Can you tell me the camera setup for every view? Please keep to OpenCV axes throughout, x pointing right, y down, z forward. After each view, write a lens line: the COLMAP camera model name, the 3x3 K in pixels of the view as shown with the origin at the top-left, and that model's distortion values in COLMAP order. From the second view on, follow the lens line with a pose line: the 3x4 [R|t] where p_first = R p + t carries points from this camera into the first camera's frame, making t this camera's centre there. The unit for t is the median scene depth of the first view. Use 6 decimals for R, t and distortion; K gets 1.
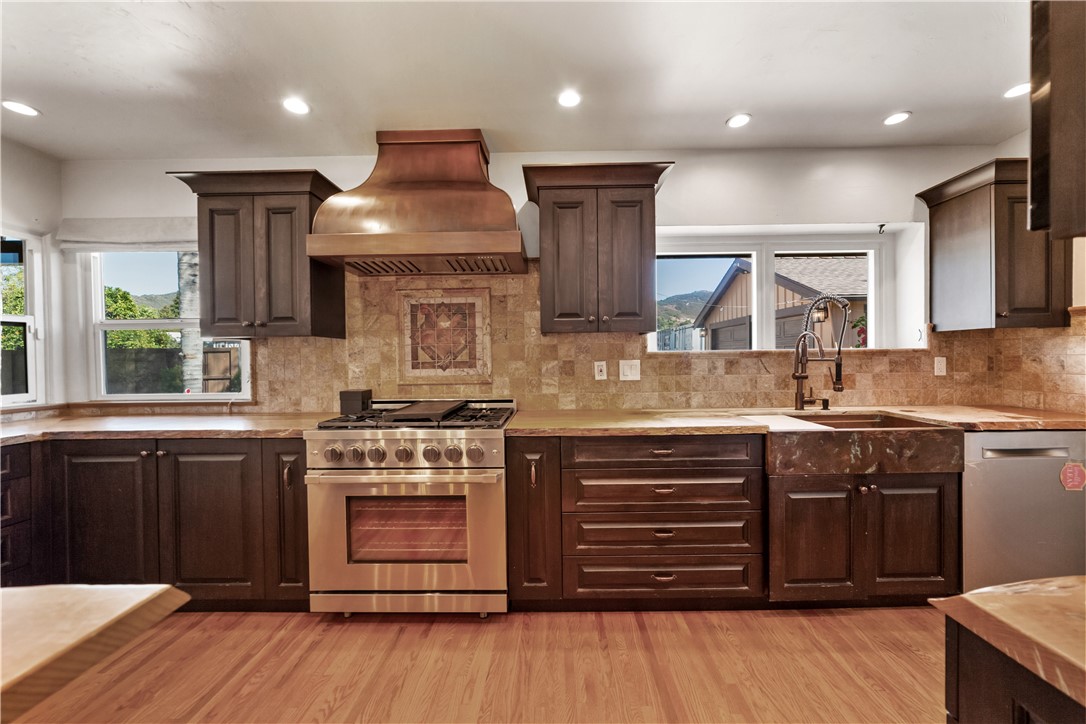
lens RADIAL K [[413.8, 0, 549.5], [0, 413.8, 361.5], [0, 0, 1]] dist [-0.011200, 0.000591]
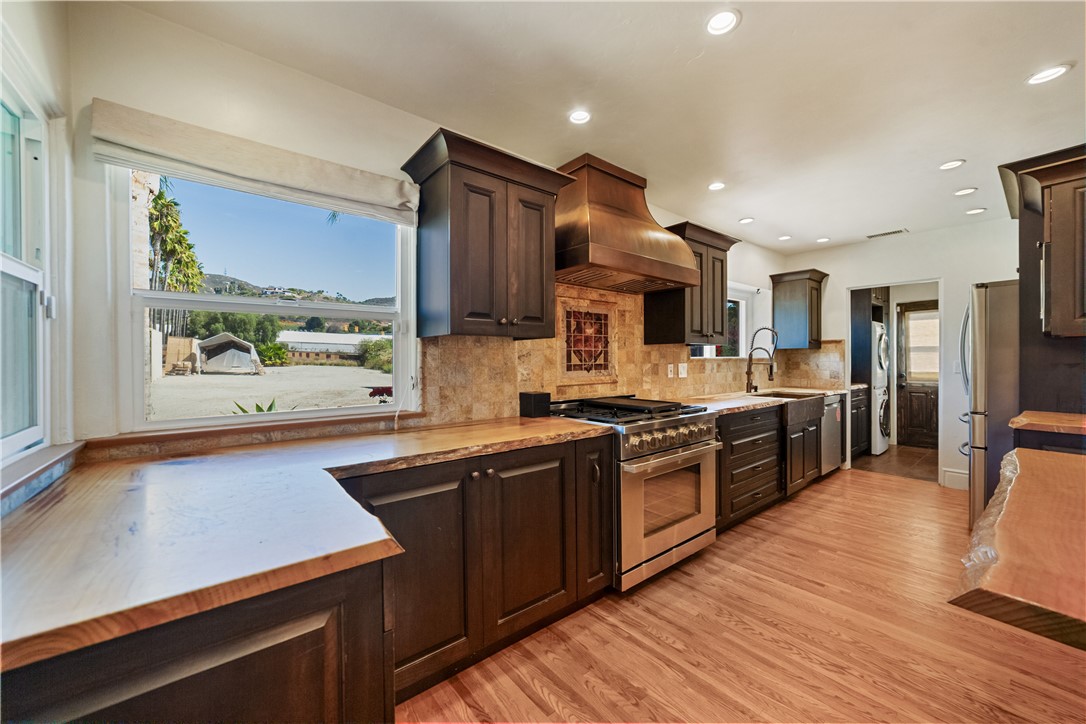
lens RADIAL K [[413.8, 0, 549.5], [0, 413.8, 361.5], [0, 0, 1]] dist [-0.011200, 0.000591]
pose [[0.765702, 0.006263, 0.643164, -1.084773], [0.002085, 0.999923, -0.012219, 0.006639], [-0.643192, 0.010697, 0.765631, 0.207428]]
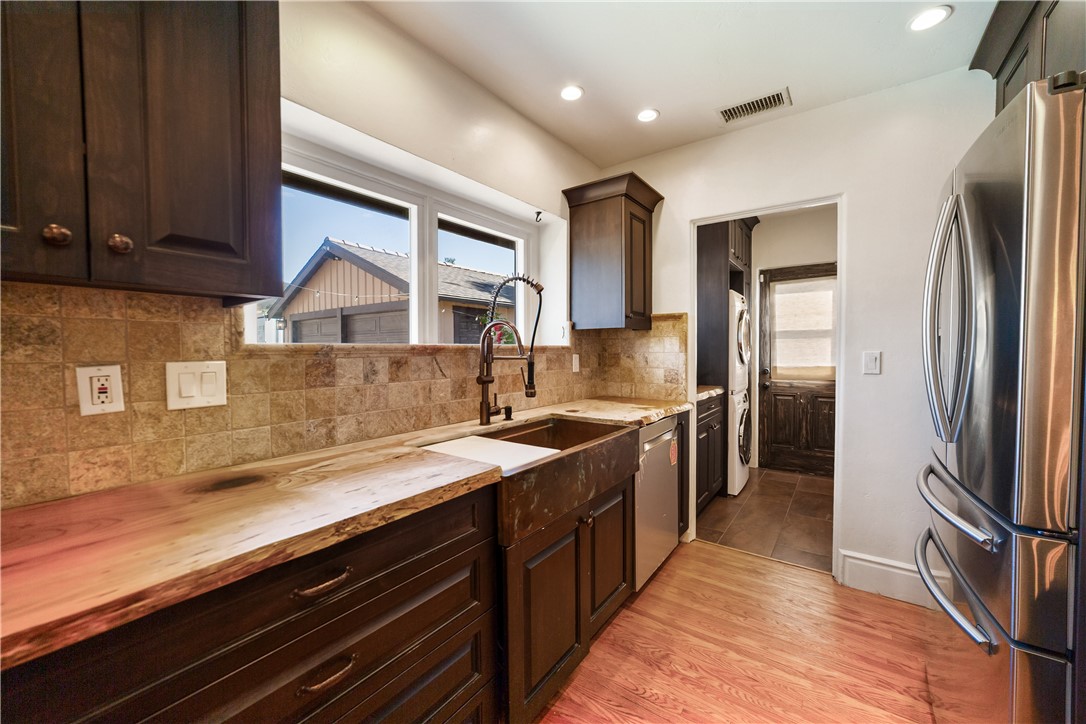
lens RADIAL K [[413.8, 0, 549.5], [0, 413.8, 361.5], [0, 0, 1]] dist [-0.011200, 0.000591]
pose [[0.579539, -0.014679, 0.814812, 0.056118], [0.007878, 0.999892, 0.012411, -0.005962], [-0.814907, -0.000774, 0.579592, 0.444953]]
